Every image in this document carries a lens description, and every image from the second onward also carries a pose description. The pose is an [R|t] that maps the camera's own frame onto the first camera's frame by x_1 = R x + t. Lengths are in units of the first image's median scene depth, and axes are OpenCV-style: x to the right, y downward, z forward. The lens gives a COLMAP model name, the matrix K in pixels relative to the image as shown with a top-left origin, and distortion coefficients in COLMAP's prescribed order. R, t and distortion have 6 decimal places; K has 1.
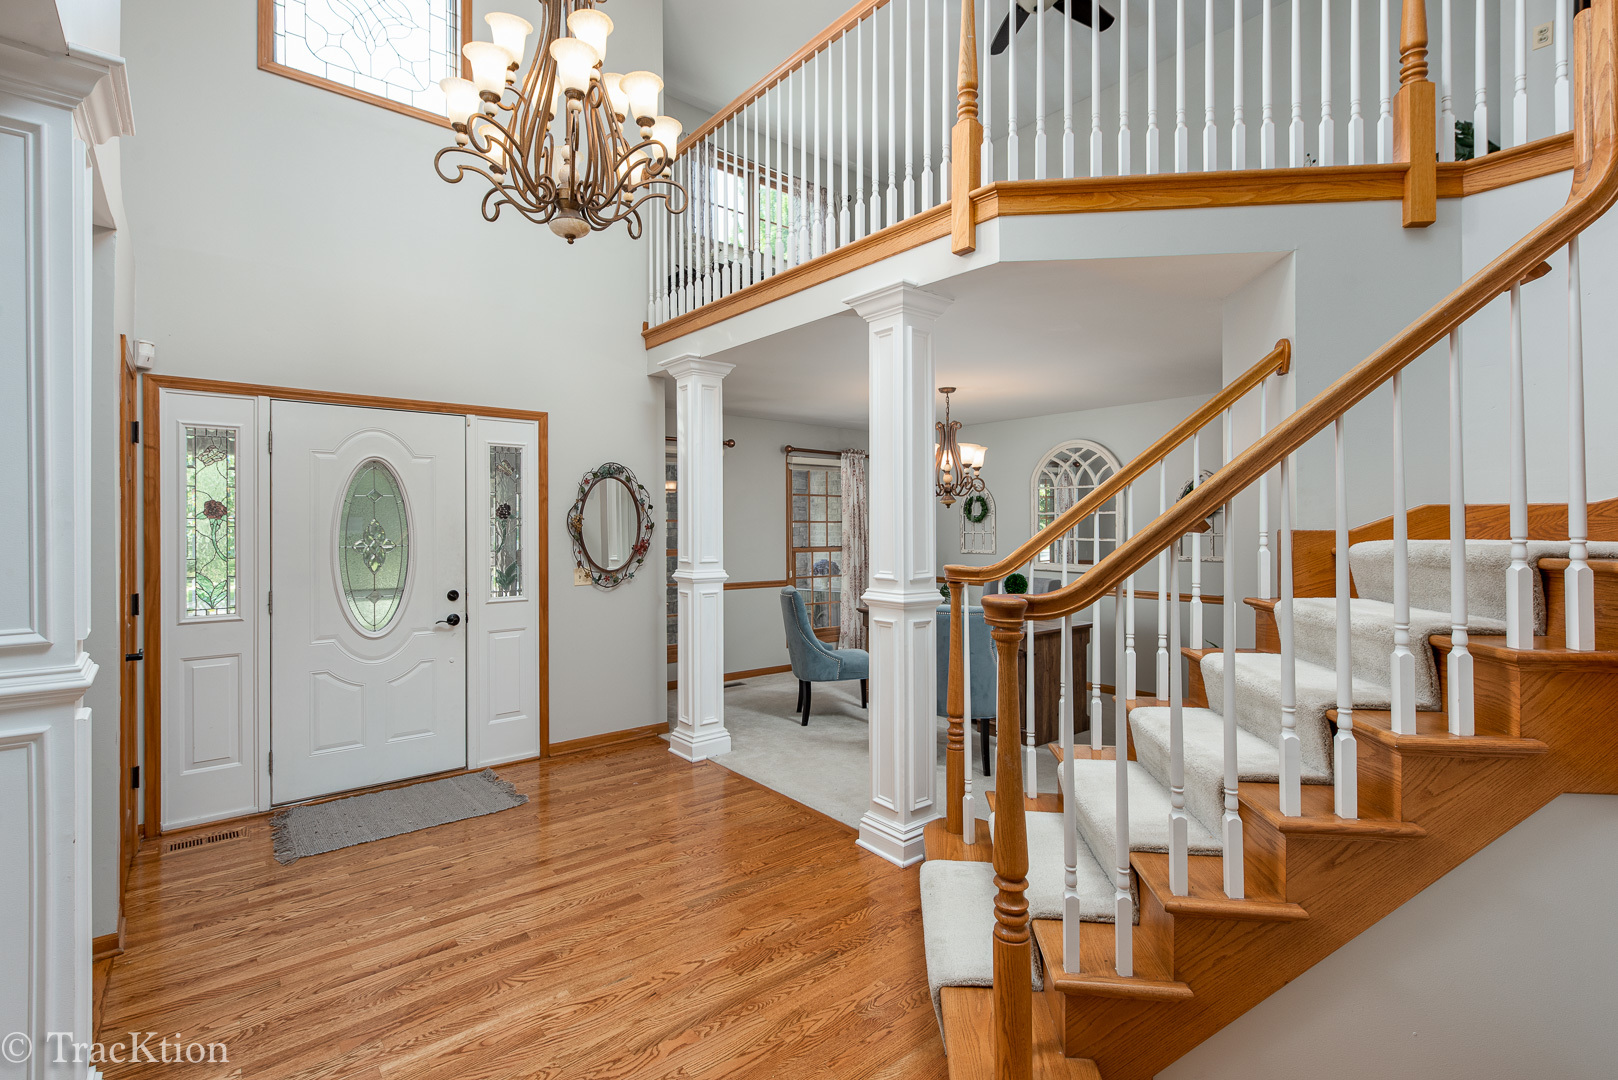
lens RADIAL K [[729.1, 0, 811.2], [0, 729.1, 521.7], [0, 0, 1]] dist [0.001324, 0.000355]
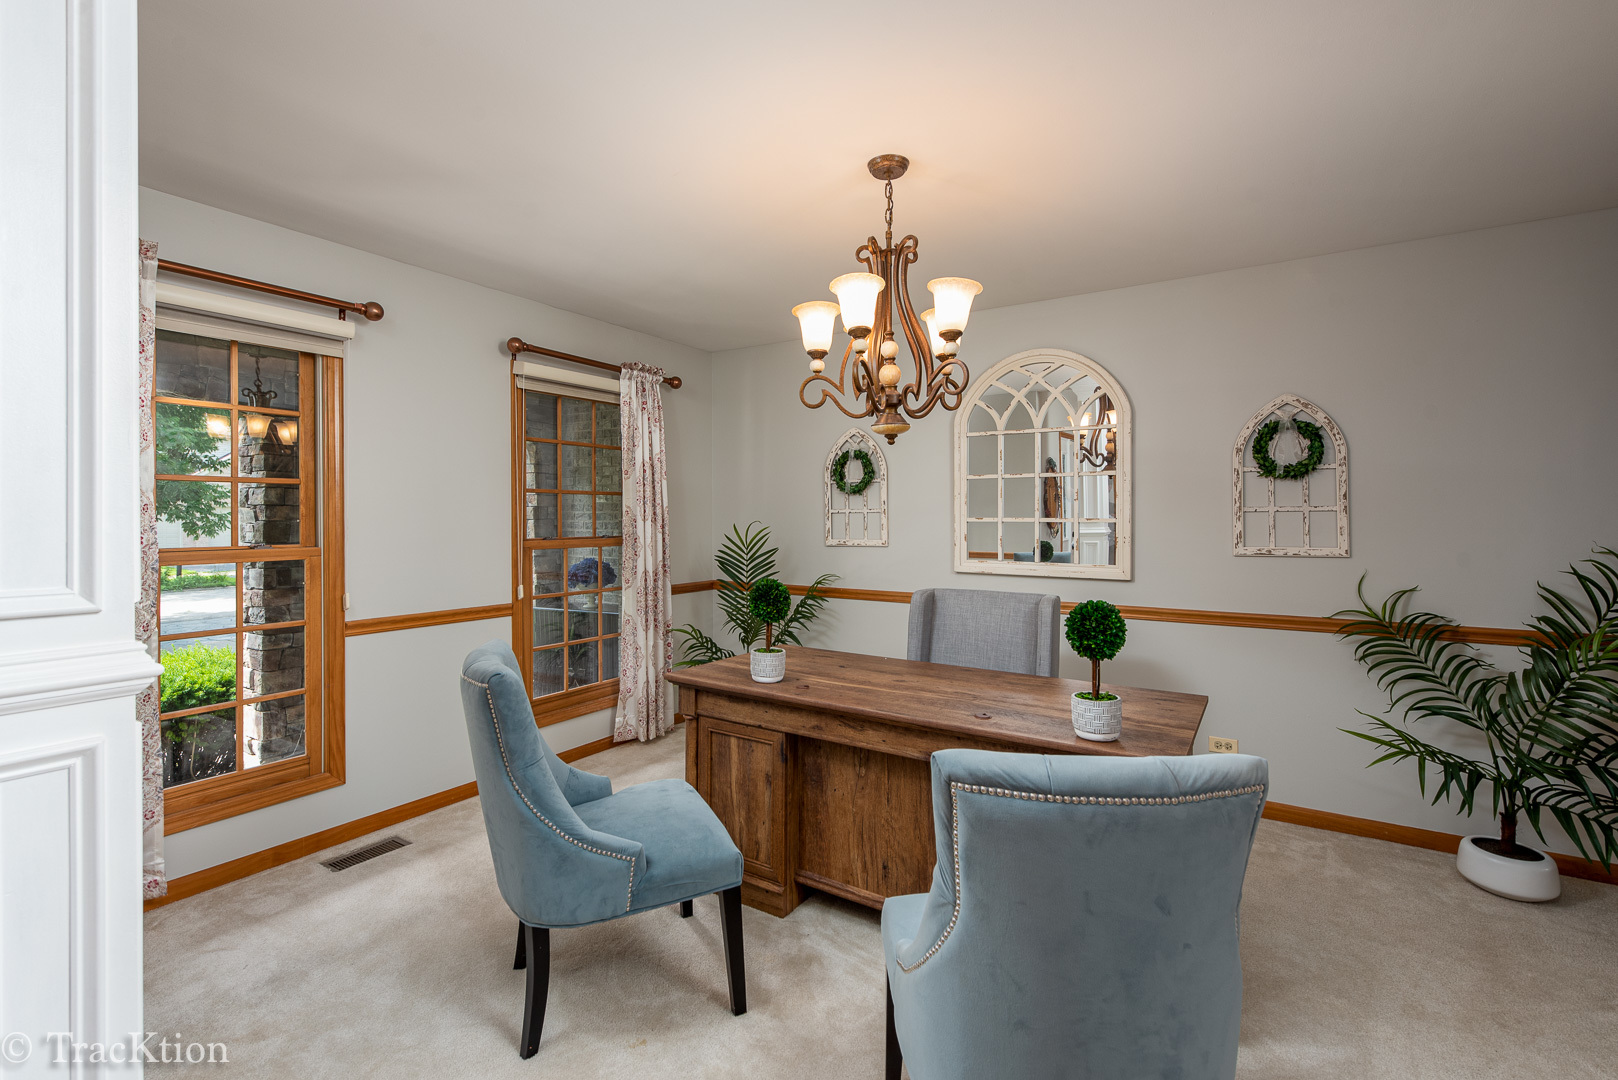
lens RADIAL K [[729.1, 0, 811.2], [0, 729.1, 521.7], [0, 0, 1]] dist [0.001324, 0.000355]
pose [[0.951596, -0.002168, 0.307343, 0.008503], [-0.002450, 0.999890, 0.014638, 0.014802], [-0.307340, -0.014683, 0.951486, 0.438969]]
